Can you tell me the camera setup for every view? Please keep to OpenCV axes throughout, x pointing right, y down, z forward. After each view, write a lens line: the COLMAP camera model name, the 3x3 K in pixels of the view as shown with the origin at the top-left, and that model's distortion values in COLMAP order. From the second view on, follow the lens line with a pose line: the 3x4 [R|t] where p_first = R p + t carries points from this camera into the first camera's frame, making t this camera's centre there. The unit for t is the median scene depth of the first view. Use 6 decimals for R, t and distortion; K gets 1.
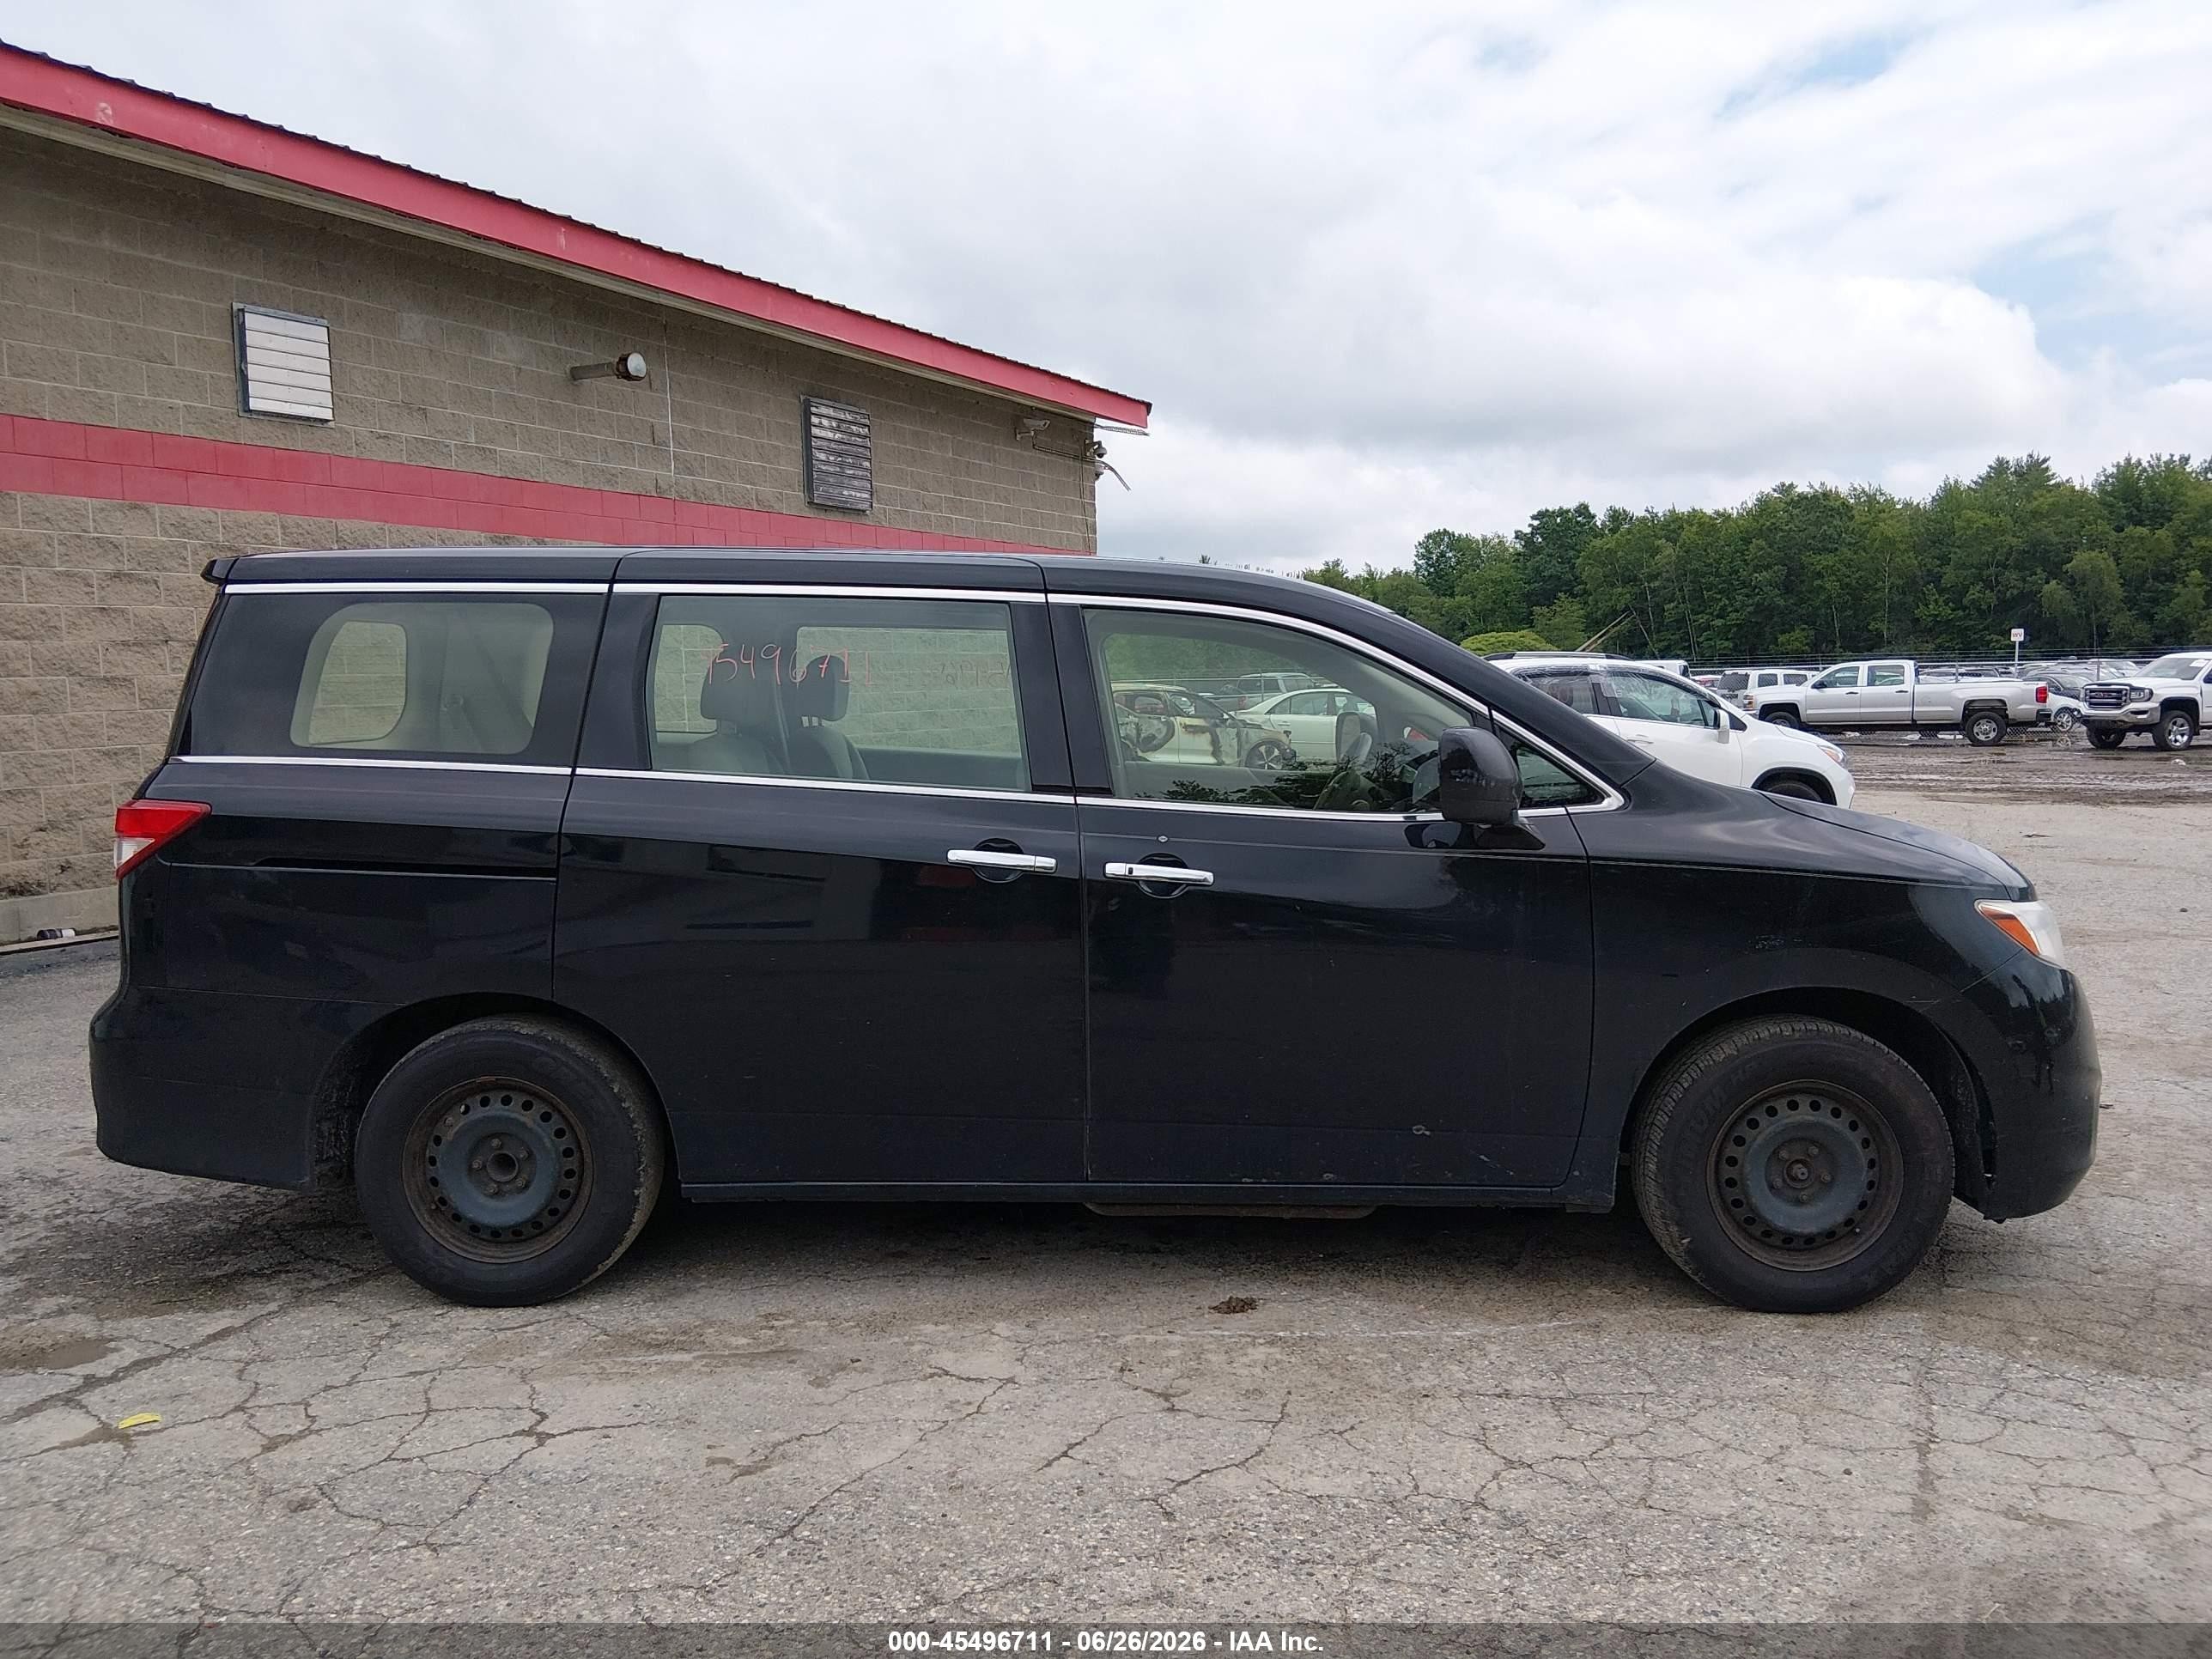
lens RADIAL K [[1687.7, 0, 1095.5], [0, 1687.7, 834.6], [0, 0, 1]] dist [0.094519, -0.174766]
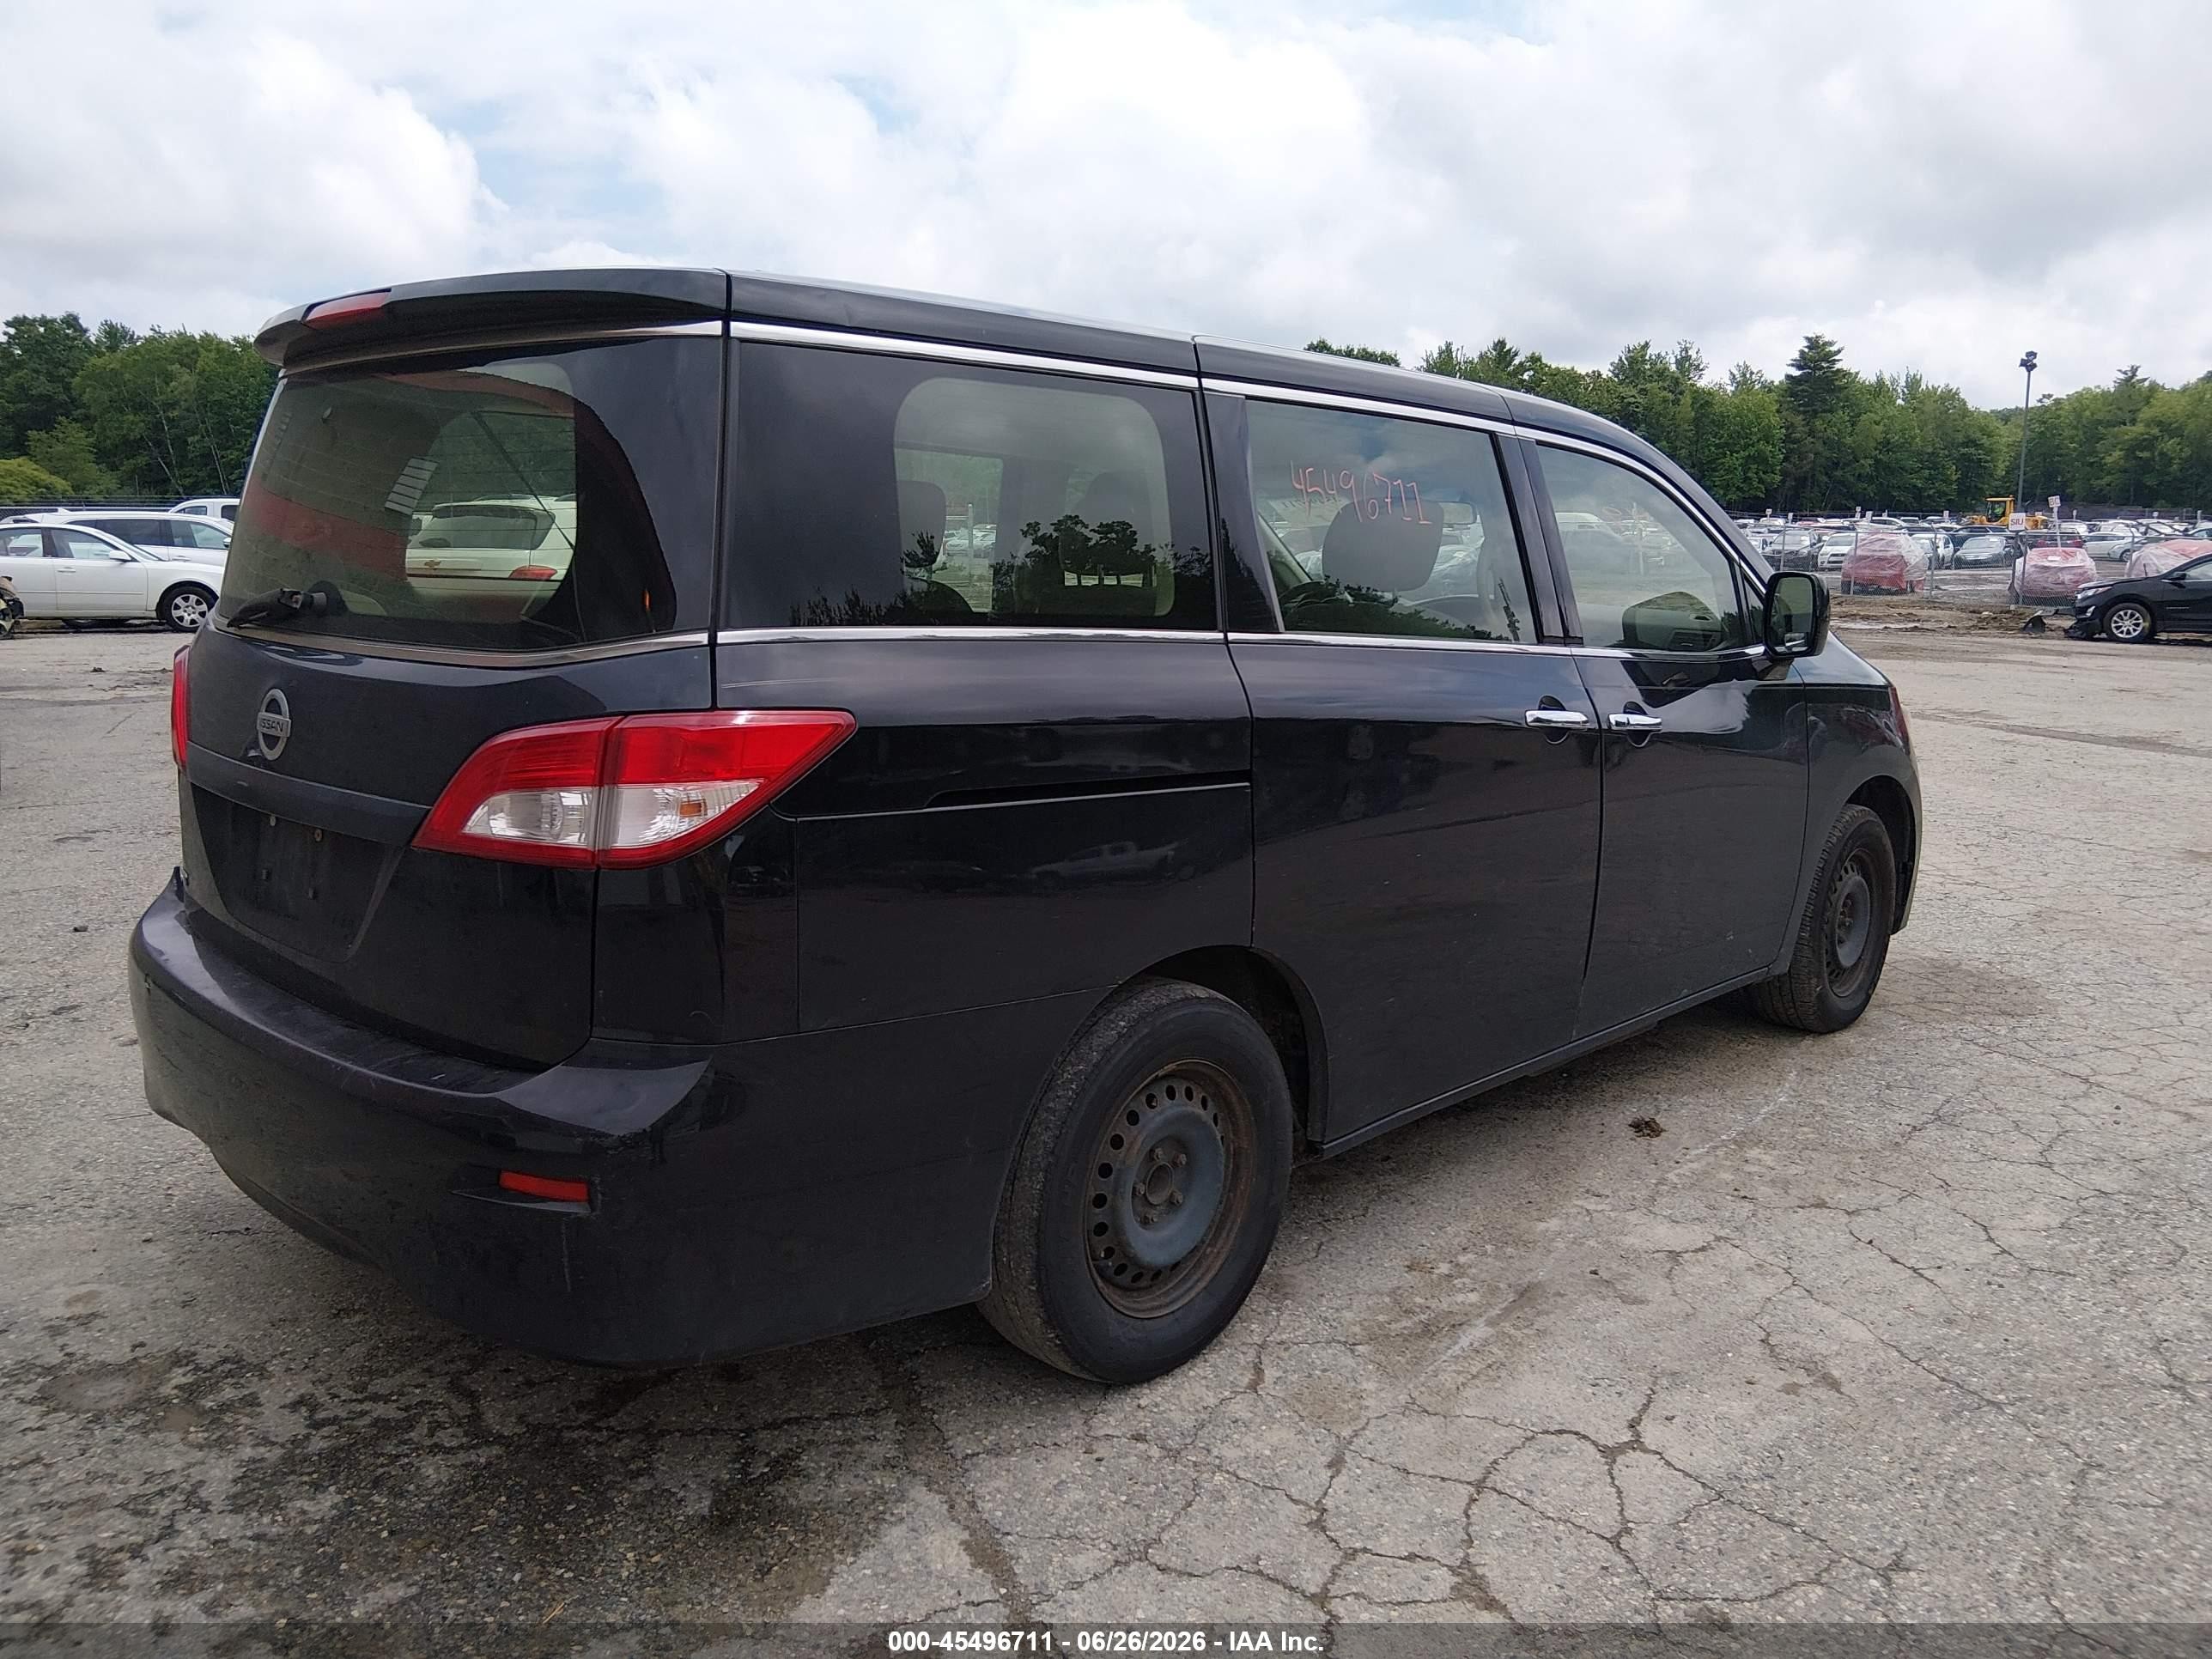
lens RADIAL K [[1685.6, 0, 1097.9], [0, 1685.6, 837.1], [0, 0, 1]] dist [0.090982, -0.166848]
pose [[0.663572, -0.112297, 0.739636, -0.824636], [0.045002, 0.992871, 0.110371, -0.031882], [-0.746757, -0.039954, 0.663896, 0.508199]]
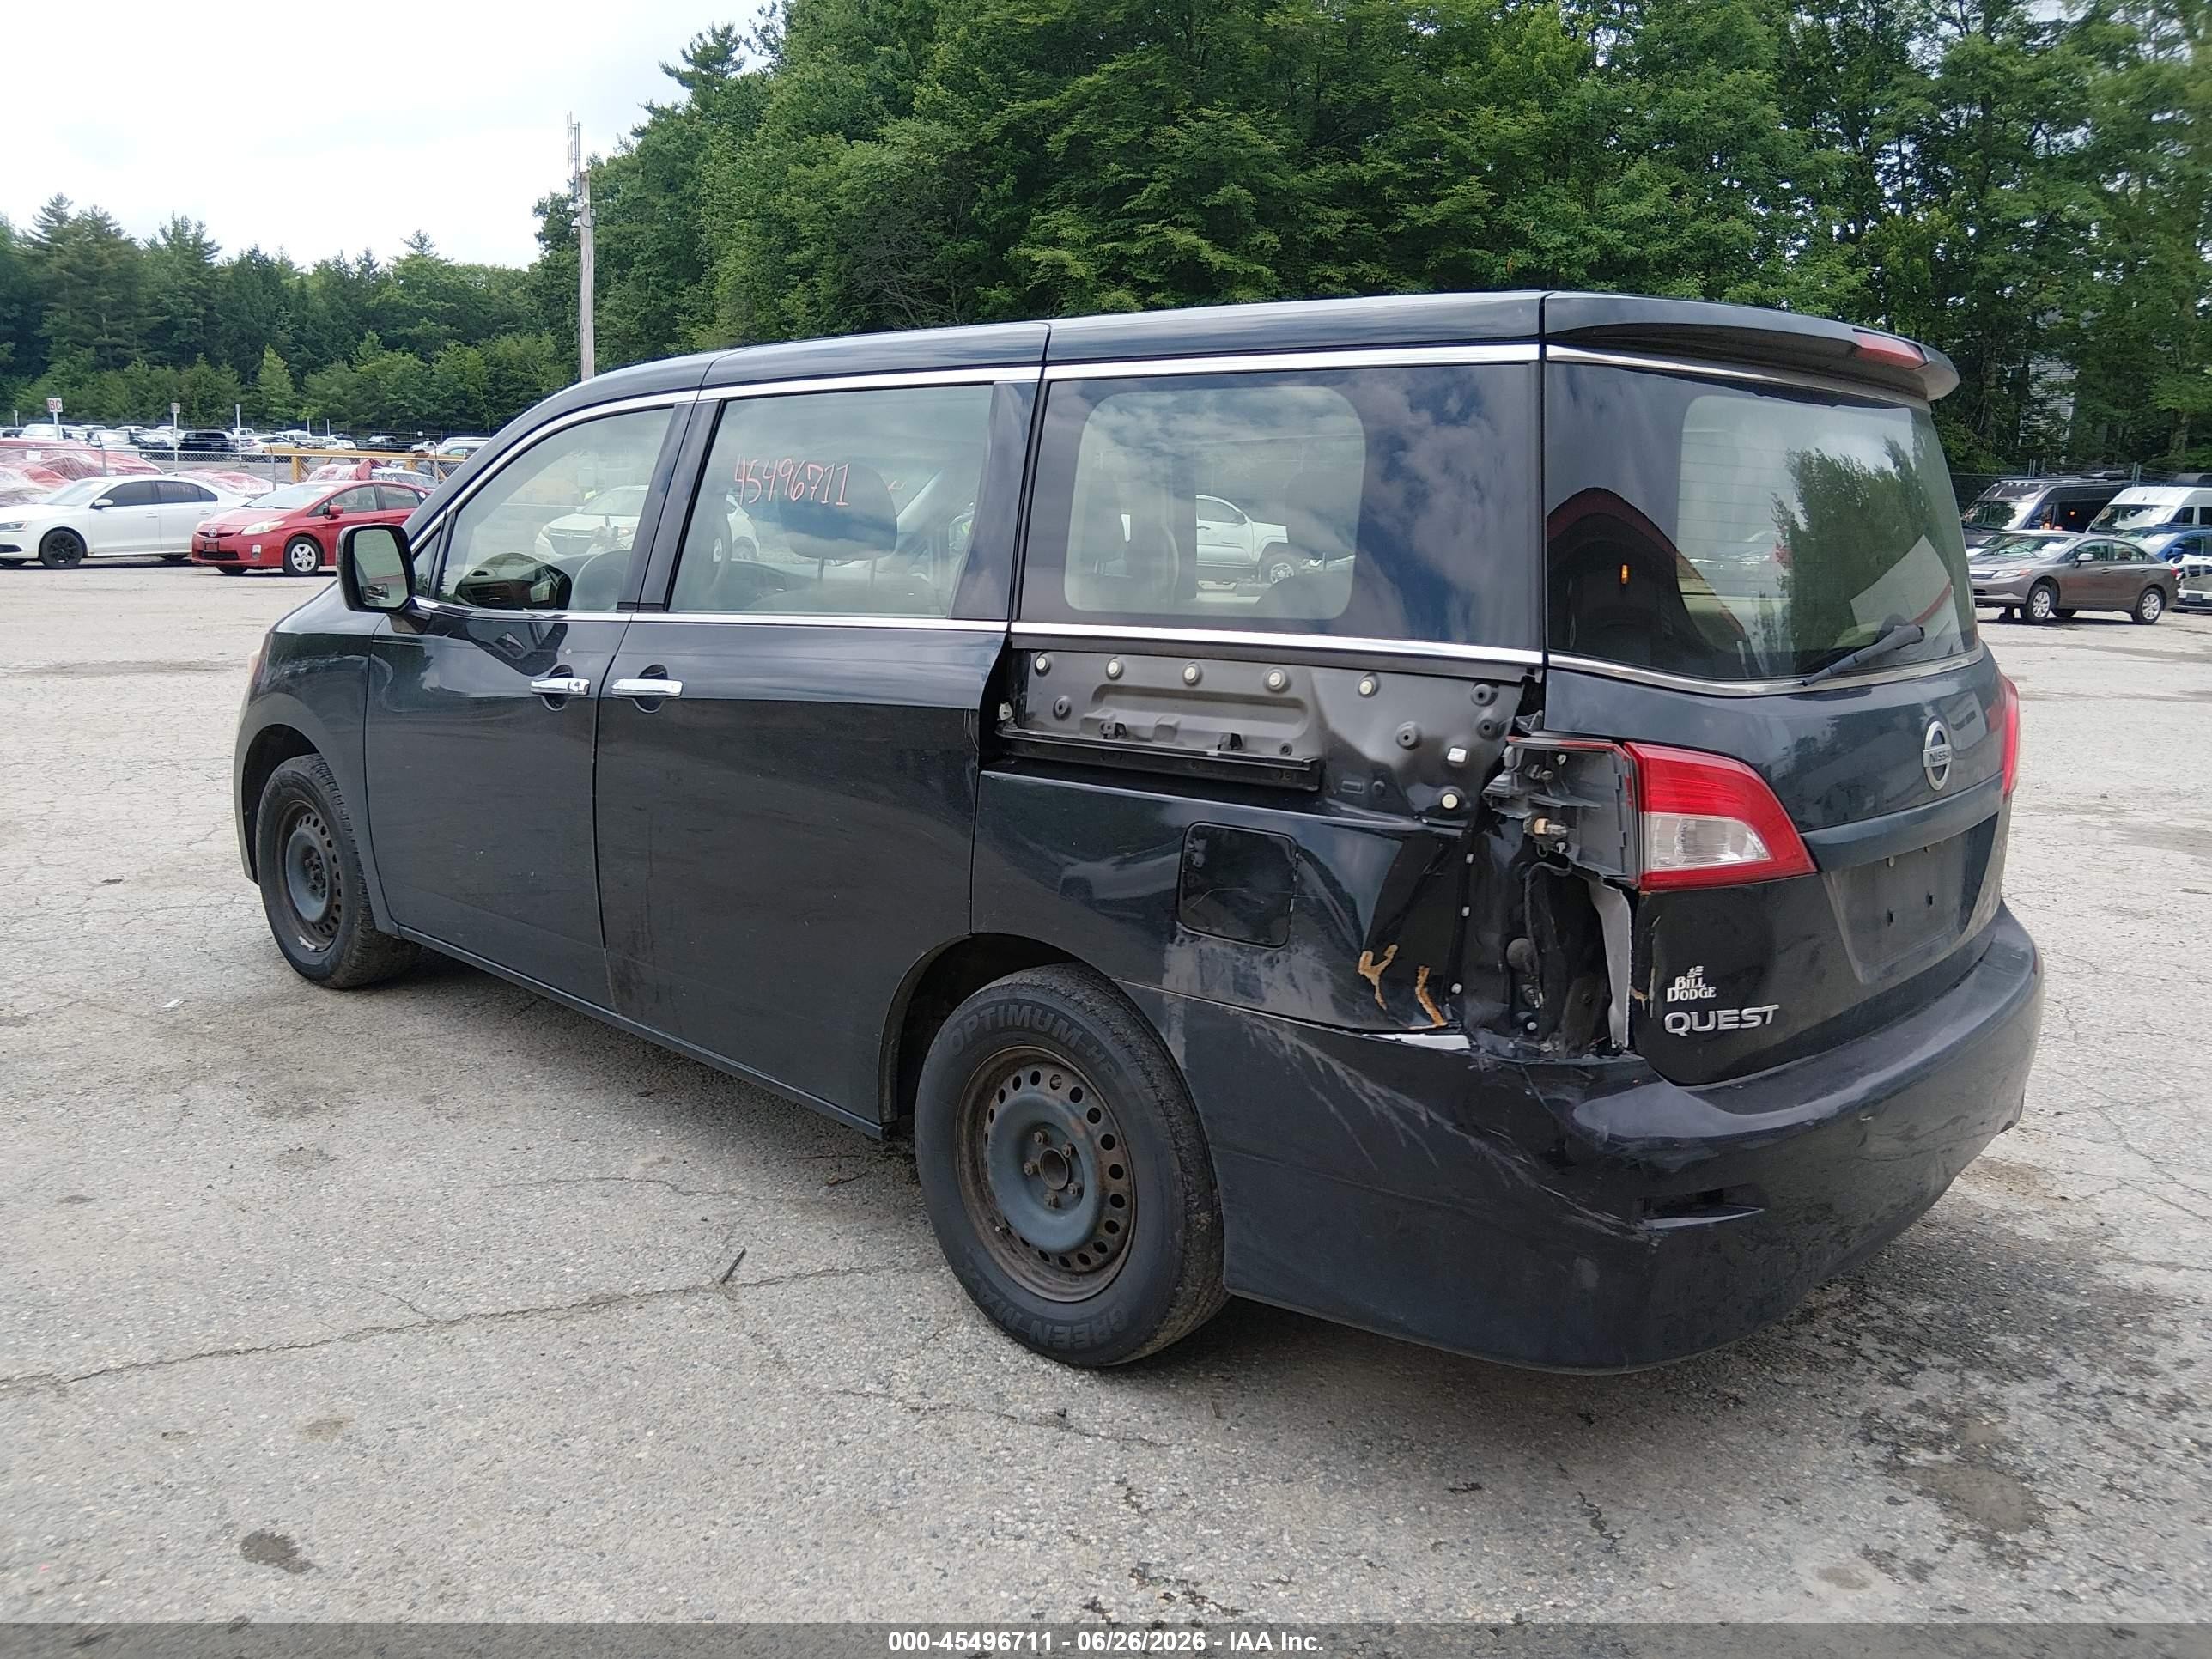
lens RADIAL K [[1680.0, 0, 1090.0], [0, 1680.0, 845.1], [0, 0, 1]] dist [0.093212, -0.163560]
pose [[-0.757624, -0.136801, 0.638193, -0.734723], [0.048585, 0.963255, 0.264158, -0.169217], [-0.650880, 0.231139, -0.723139, 1.811054]]
